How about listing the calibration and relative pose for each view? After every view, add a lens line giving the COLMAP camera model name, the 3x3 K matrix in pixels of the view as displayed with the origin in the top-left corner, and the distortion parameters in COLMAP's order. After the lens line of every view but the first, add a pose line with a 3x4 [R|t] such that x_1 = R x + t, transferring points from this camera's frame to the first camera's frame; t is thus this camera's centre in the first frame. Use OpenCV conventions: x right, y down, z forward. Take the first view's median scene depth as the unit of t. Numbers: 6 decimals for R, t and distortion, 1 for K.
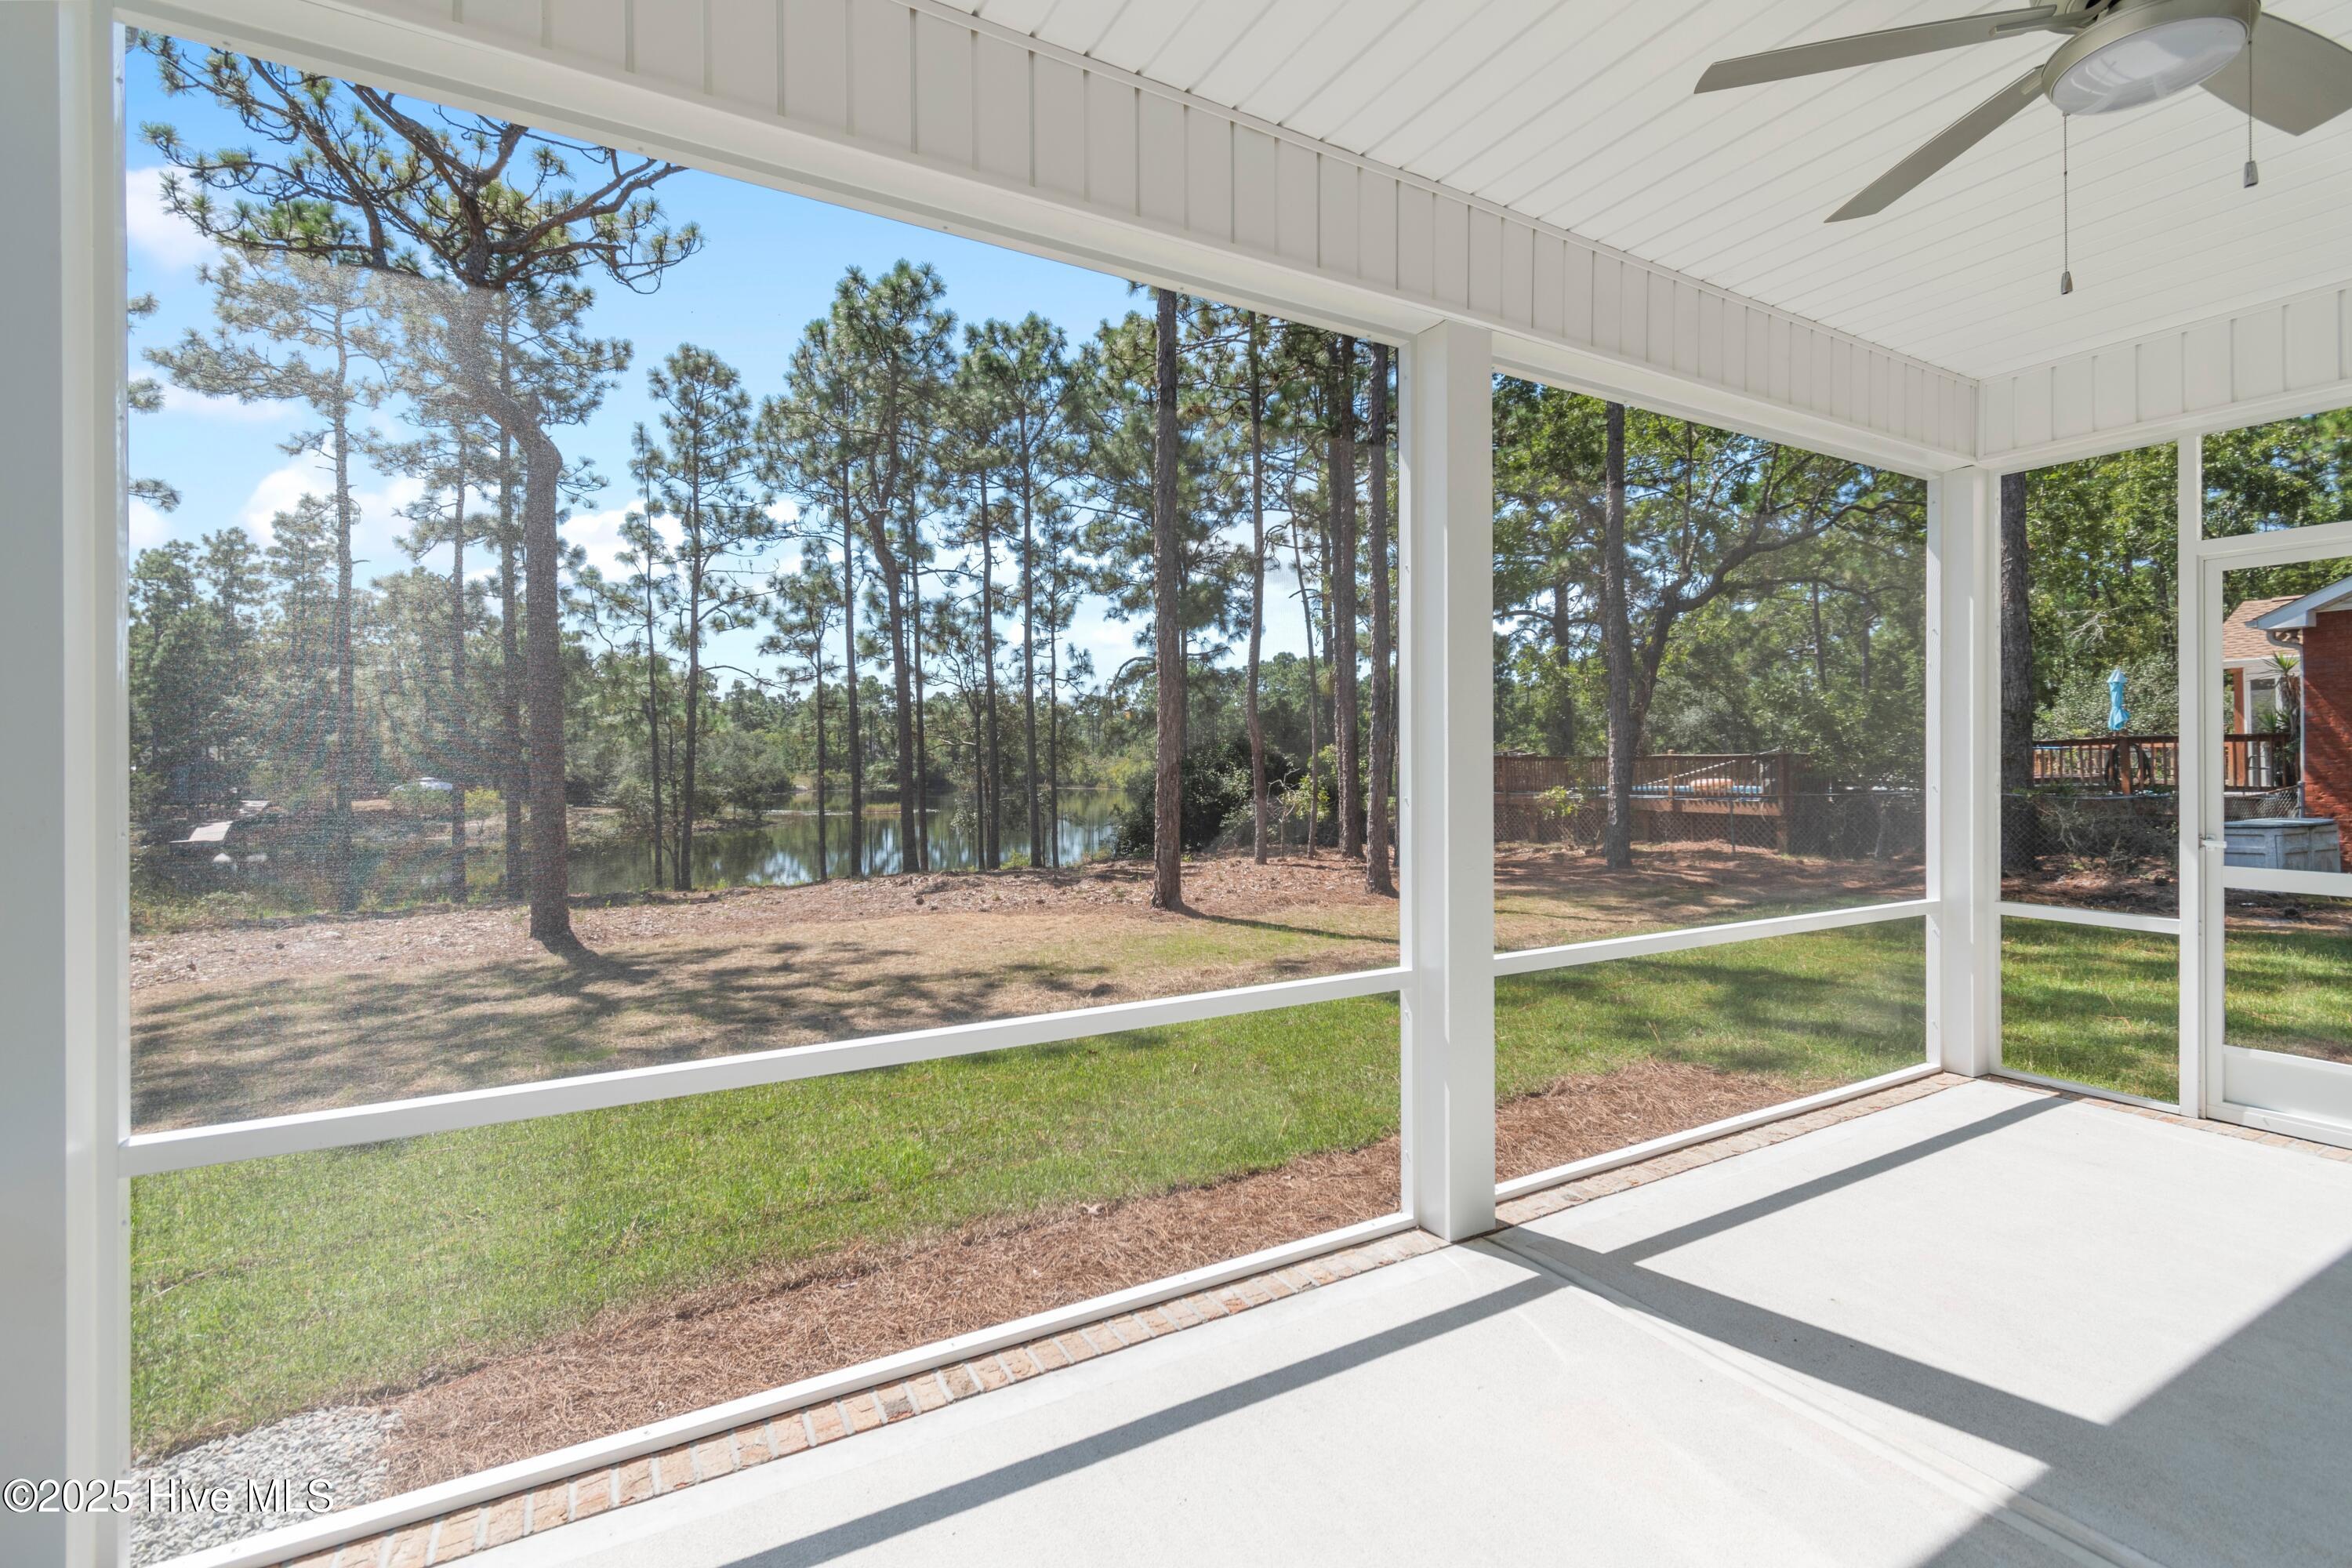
lens RADIAL K [[1072.6, 0, 1187.0], [0, 1072.6, 770.3], [0, 0, 1]] dist [0.002118, -0.001875]
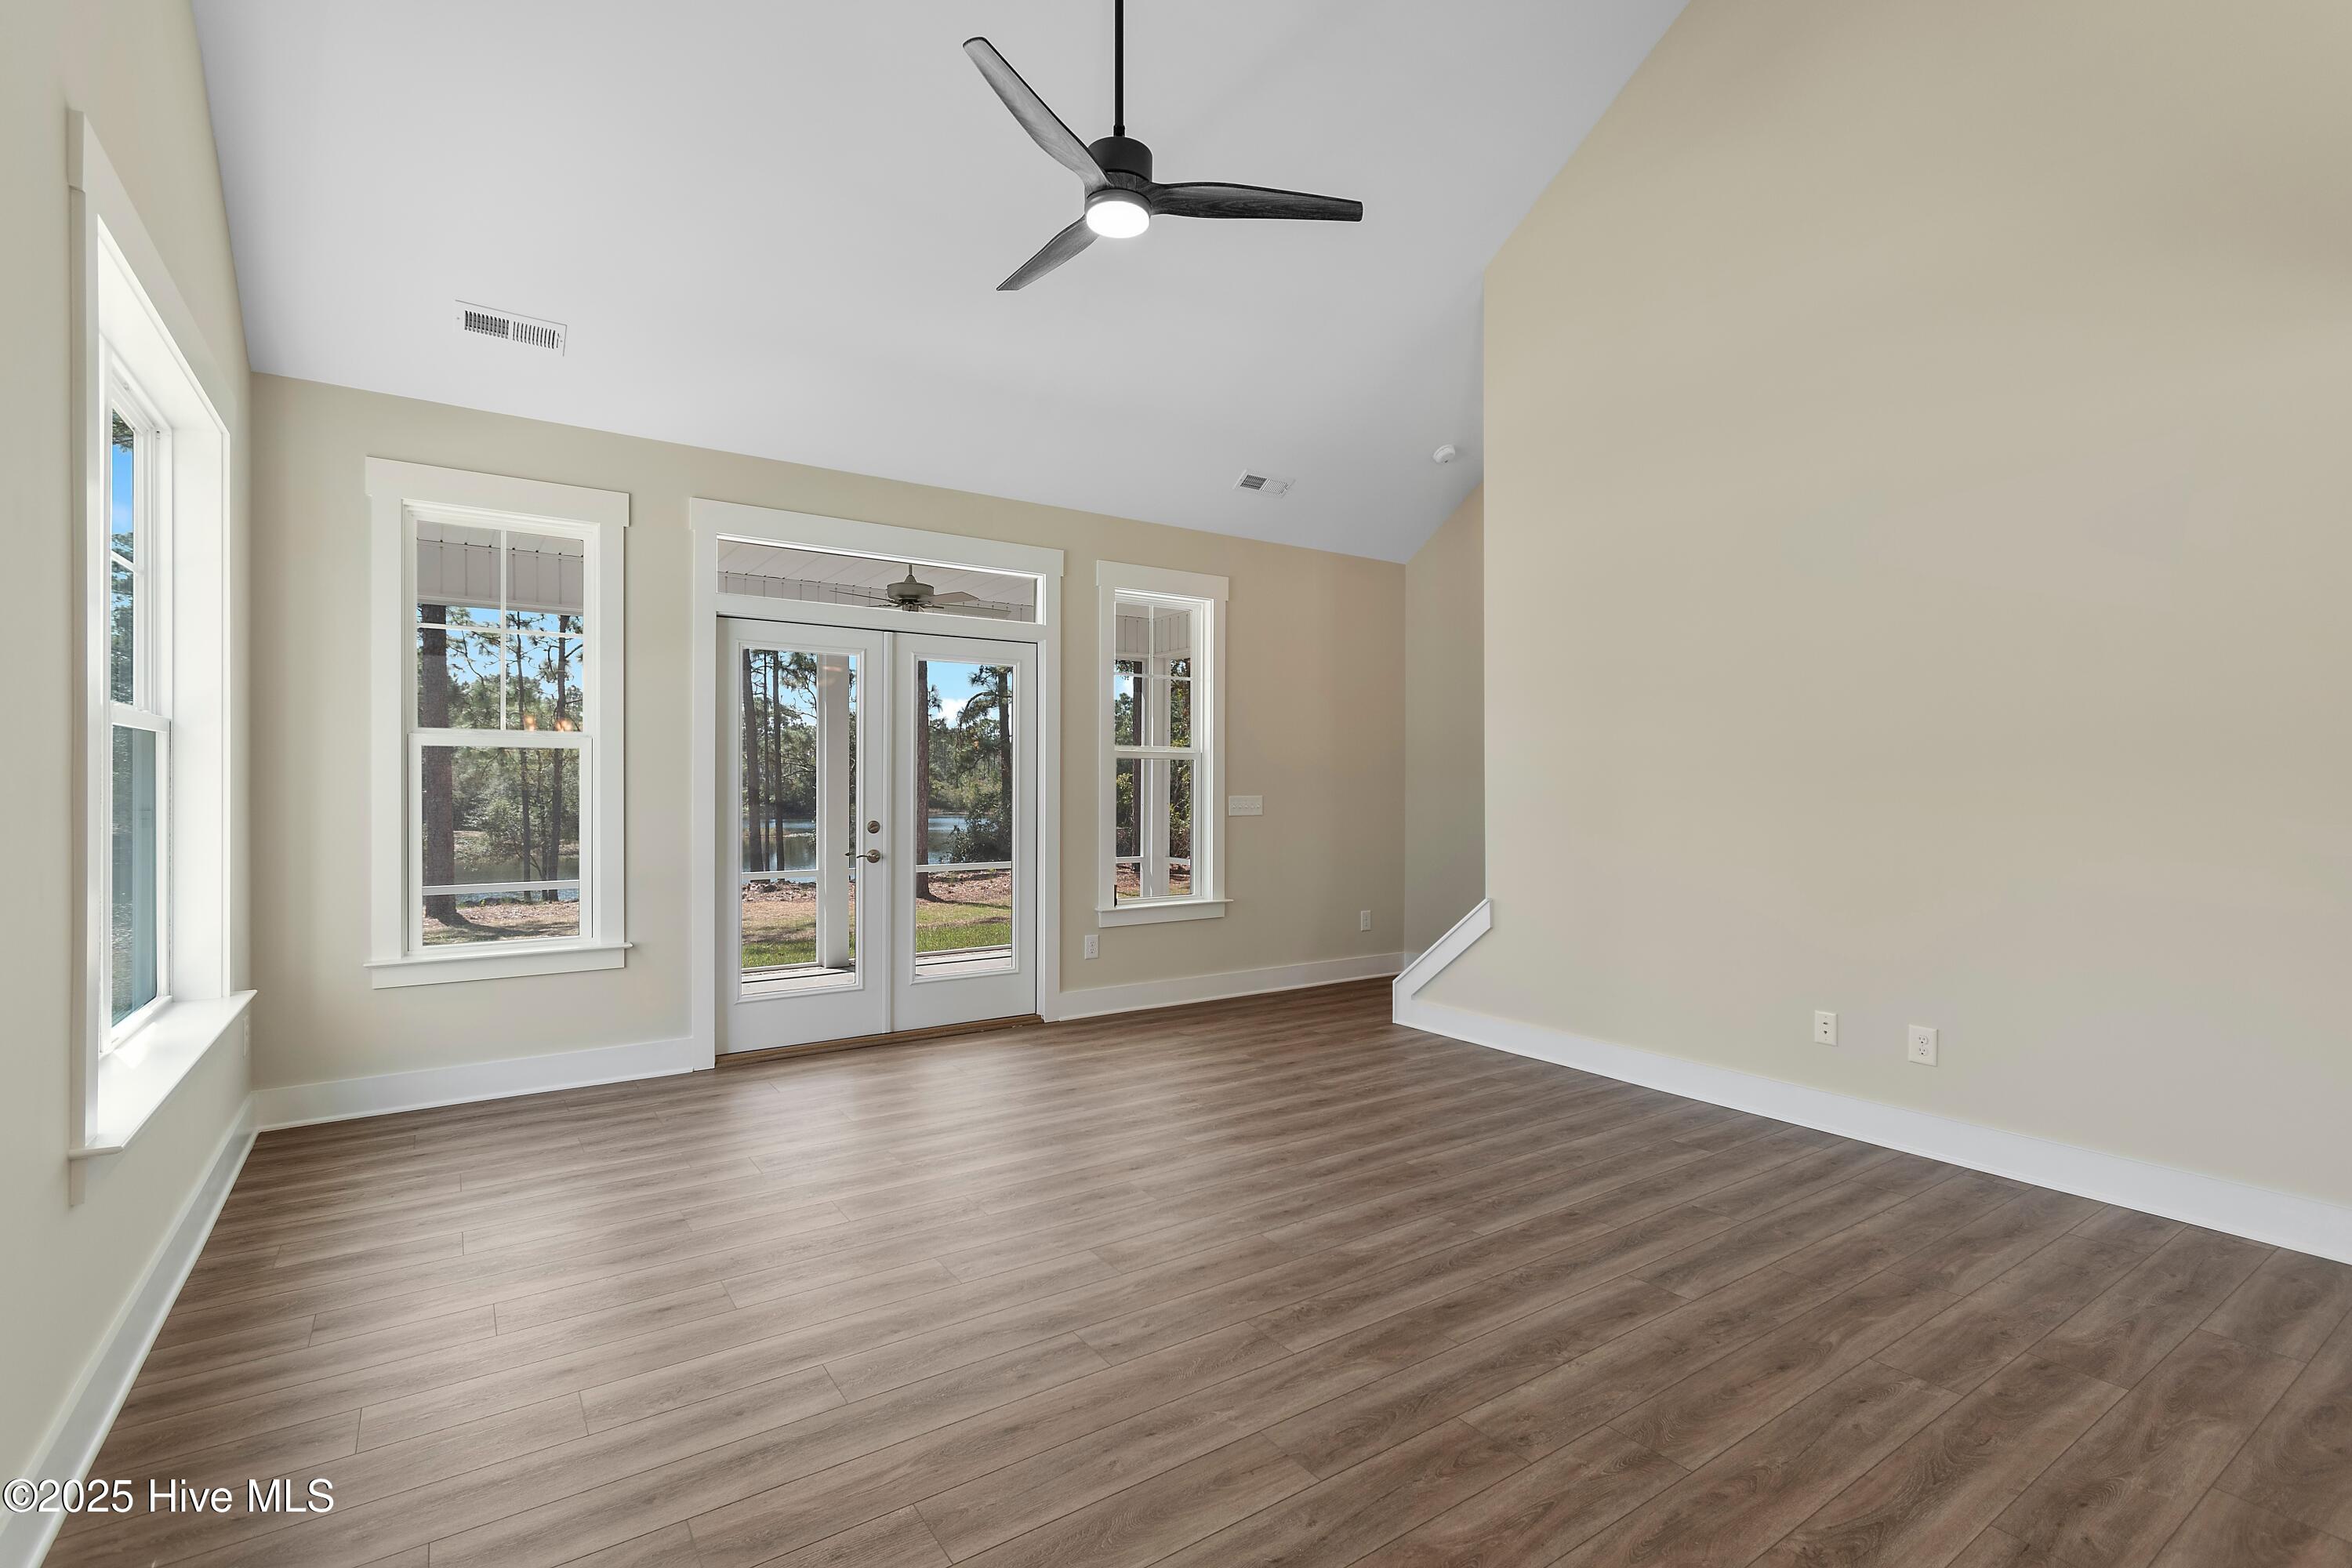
lens RADIAL K [[1072.6, 0, 1169.8], [0, 1072.6, 794.7], [0, 0, 1]] dist [0.002118, -0.001875]
pose [[0.996772, 0.003432, 0.080215, 0.127687], [-0.003344, 0.999994, -0.001233, 0.000665], [-0.080219, 0.000961, 0.996777, -0.250843]]
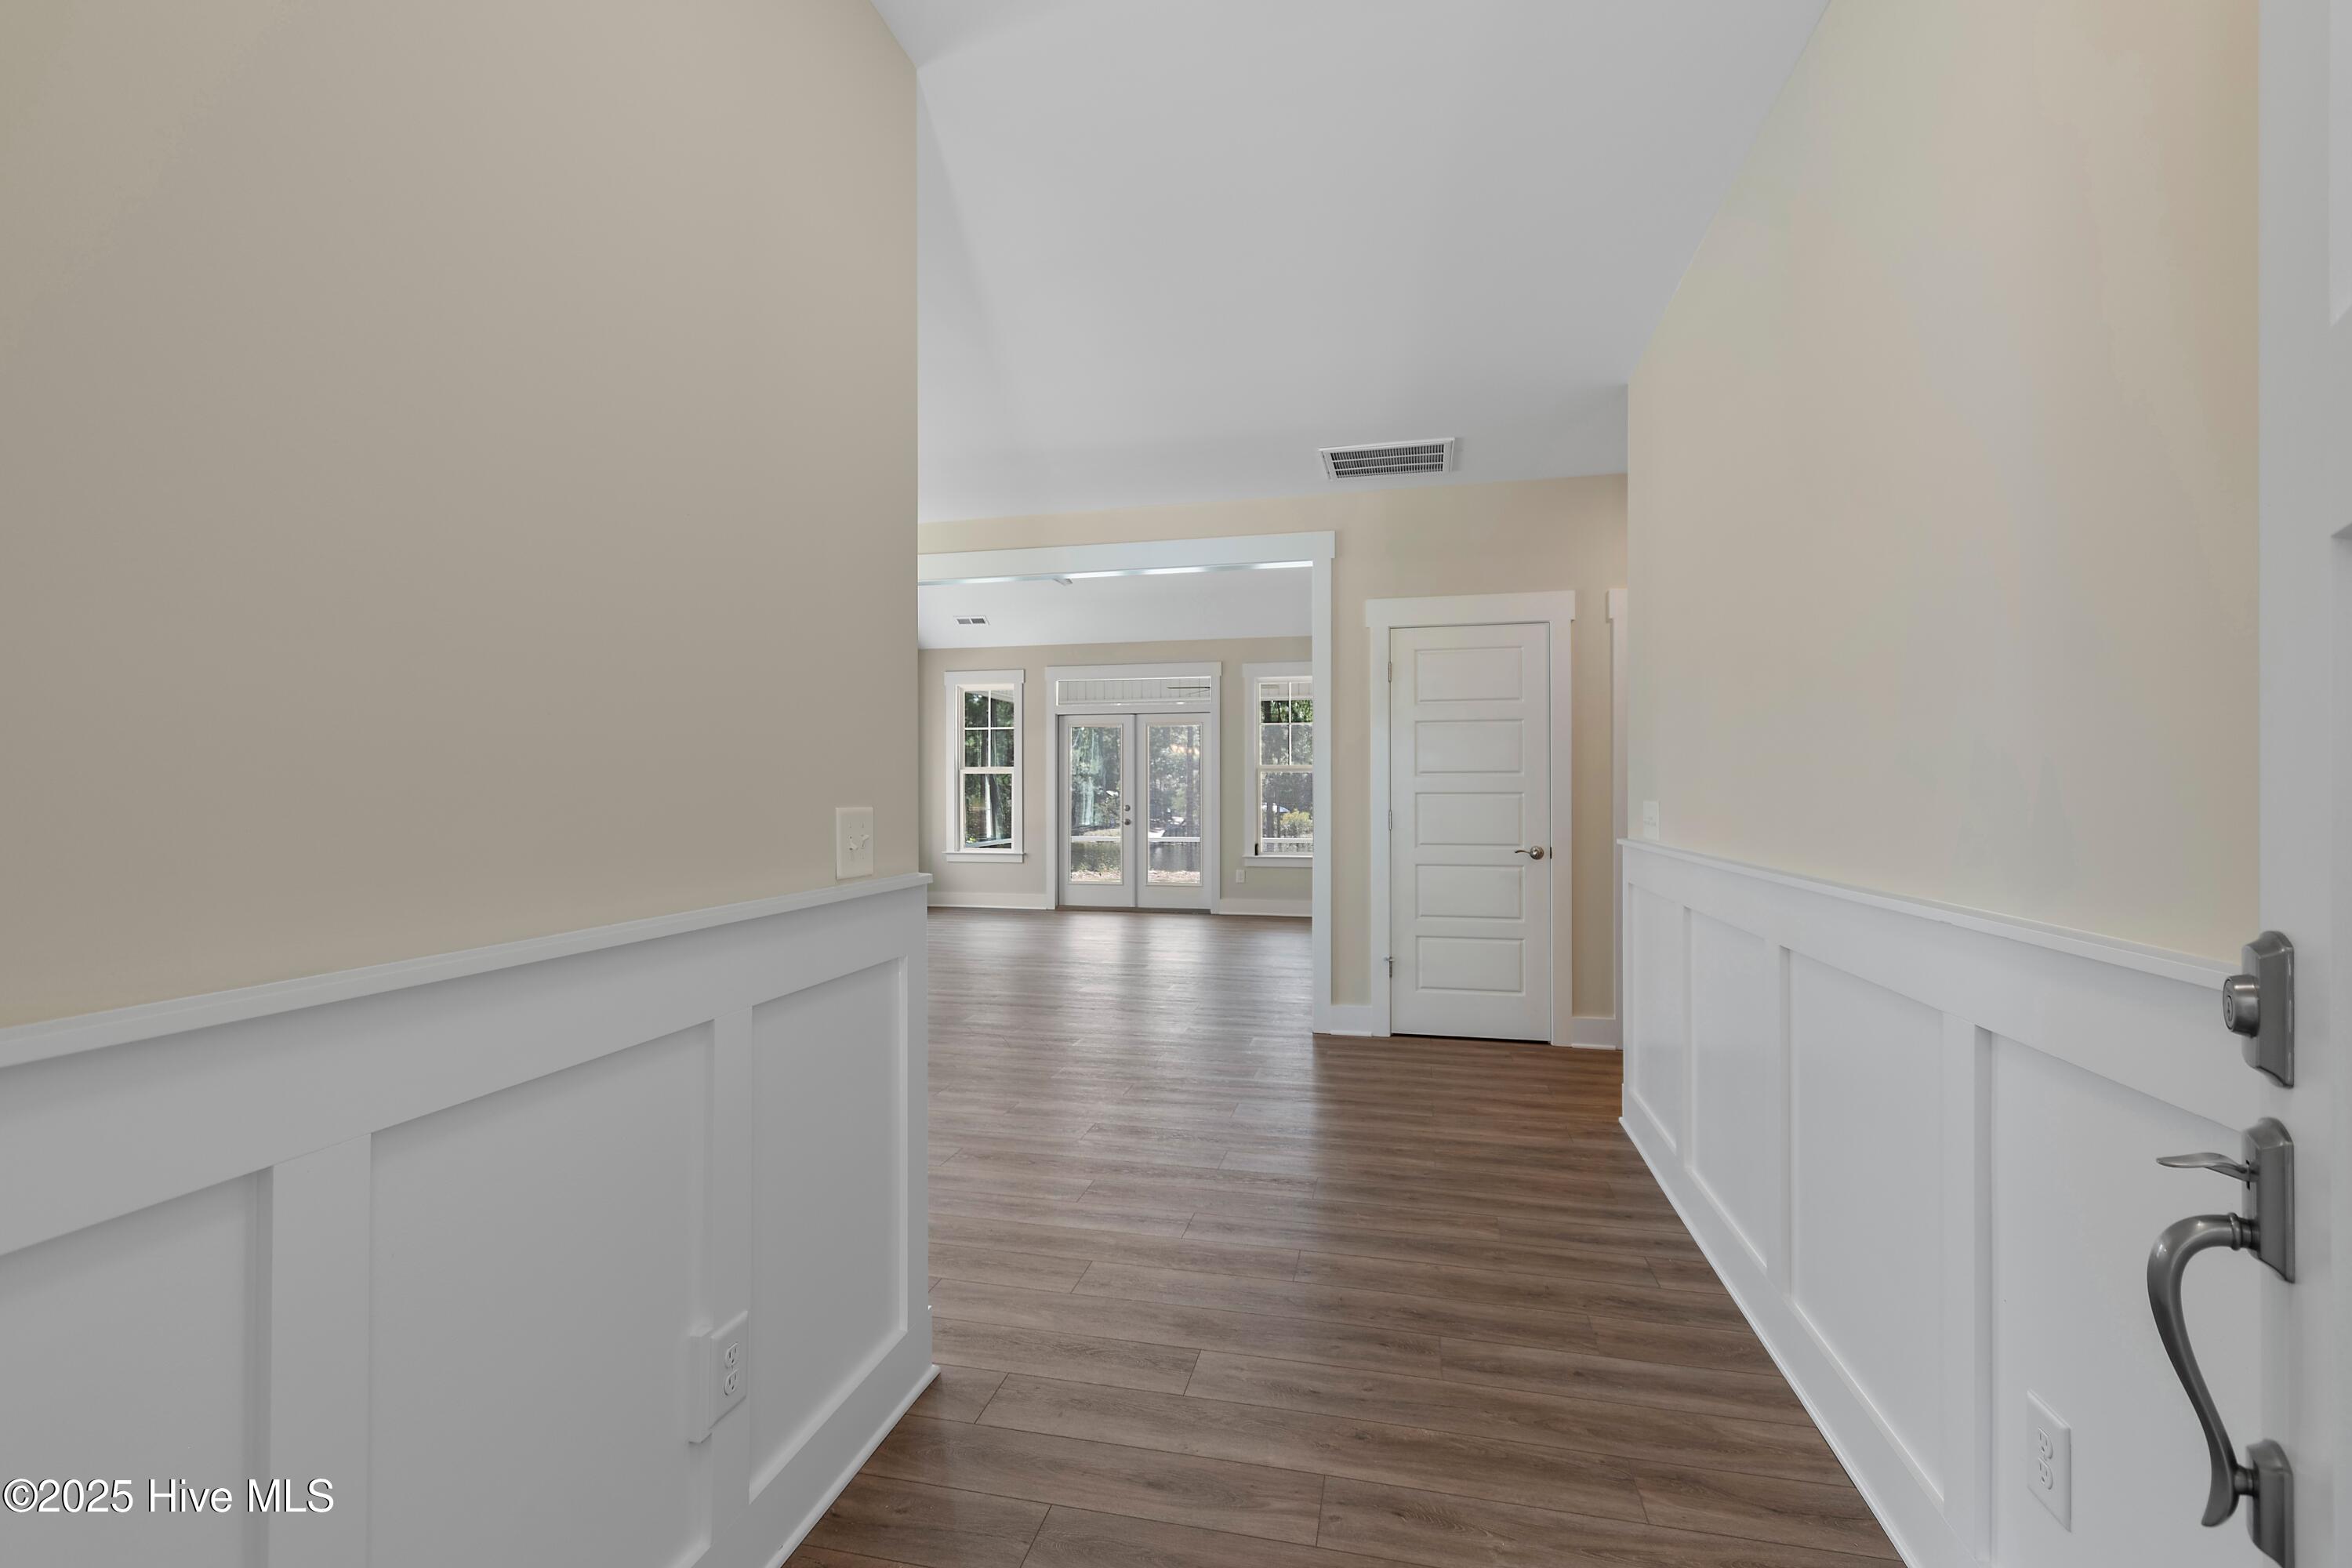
lens RADIAL K [[1072.6, 0, 1130.7], [0, 1072.6, 792.1], [0, 0, 1]] dist [0.002118, -0.001875]
pose [[0.706042, 0.005212, -0.708151, 3.236974], [-0.007958, 0.999968, -0.000575, 0.002861], [0.708125, 0.006041, 0.706061, -1.342111]]
